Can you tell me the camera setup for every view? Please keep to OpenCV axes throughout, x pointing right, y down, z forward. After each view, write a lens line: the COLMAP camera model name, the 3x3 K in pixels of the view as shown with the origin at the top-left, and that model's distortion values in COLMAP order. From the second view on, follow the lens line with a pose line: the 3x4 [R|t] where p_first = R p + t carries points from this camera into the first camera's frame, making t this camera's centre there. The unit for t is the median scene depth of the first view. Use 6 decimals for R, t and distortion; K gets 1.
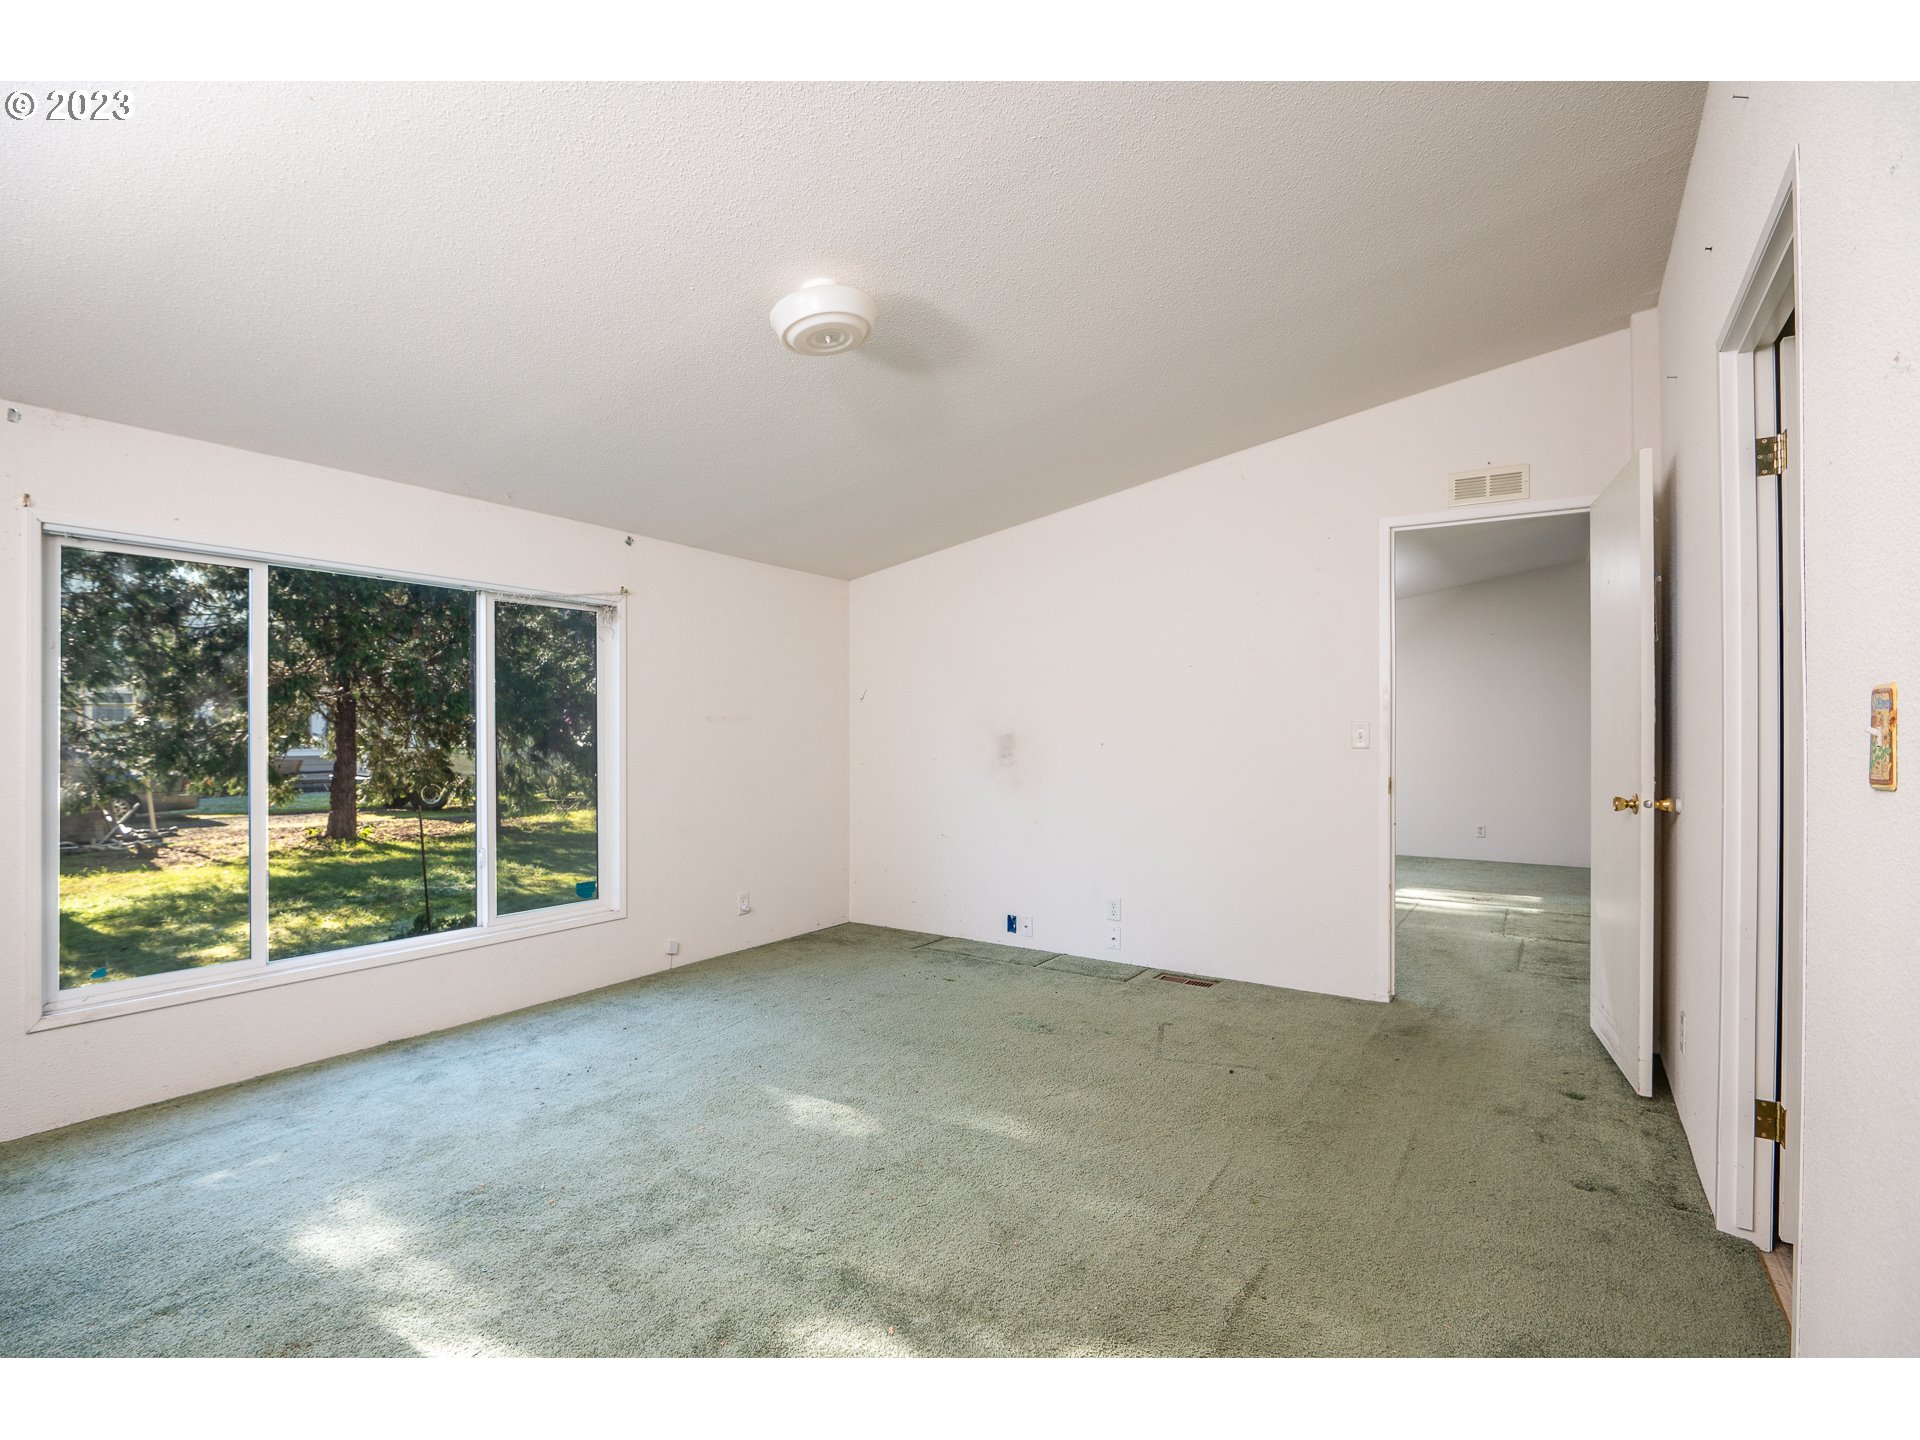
lens RADIAL K [[889.7, 0, 955.5], [0, 889.7, 735.1], [0, 0, 1]] dist [-0.020188, -0.000637]
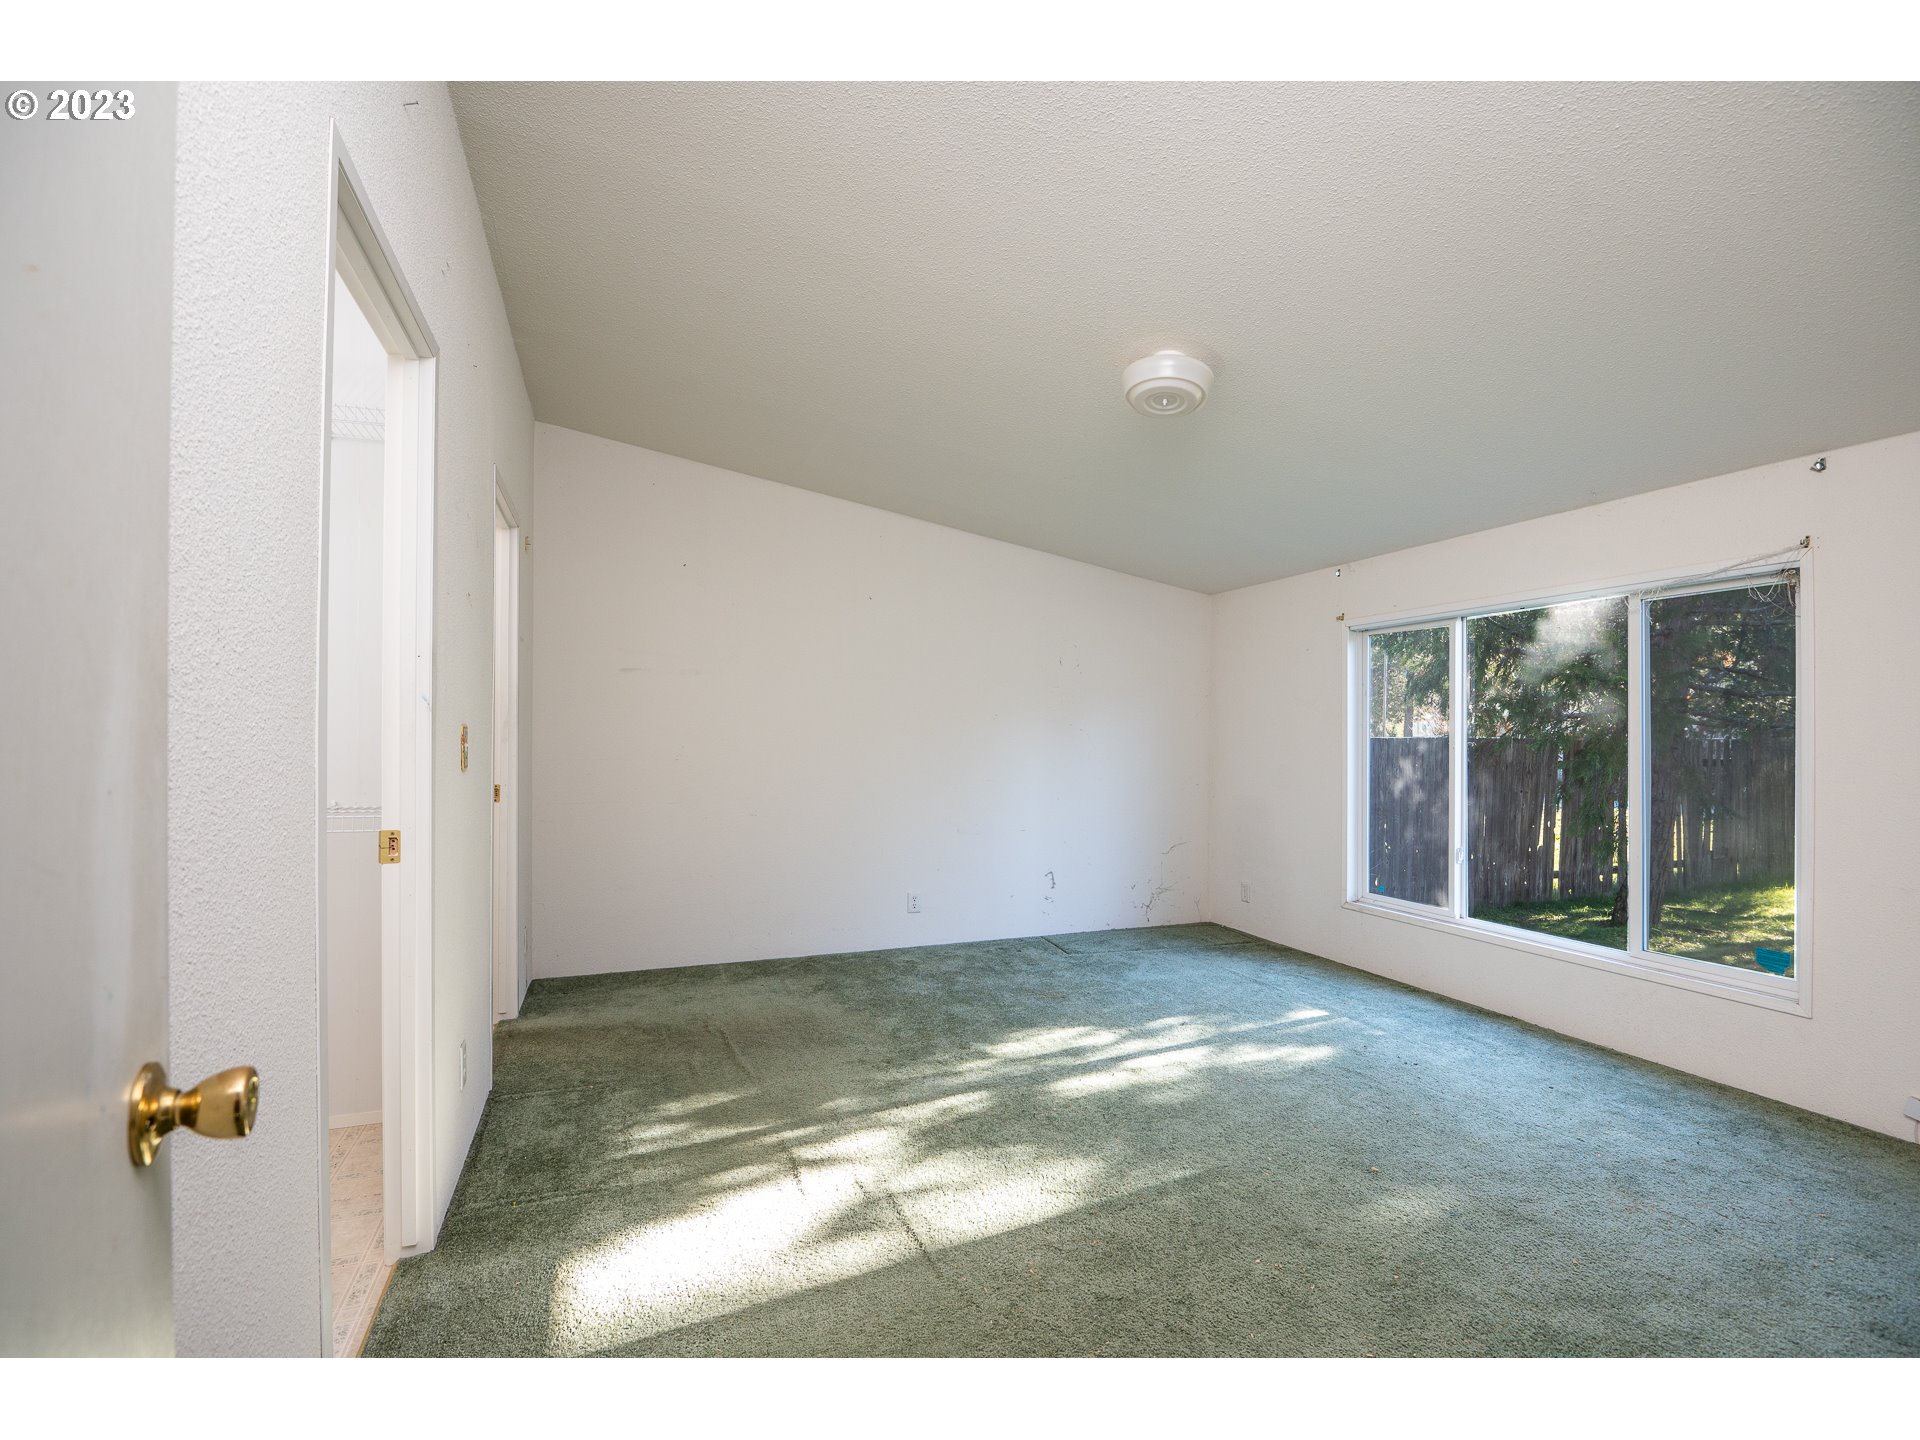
lens RADIAL K [[889.7, 0, 955.5], [0, 889.7, 735.1], [0, 0, 1]] dist [-0.020188, -0.000637]
pose [[-0.579739, -0.010063, -0.814740, 0.745178], [-0.005099, 0.999949, -0.008722, -0.004632], [0.814786, -0.000902, -0.579761, 1.143679]]
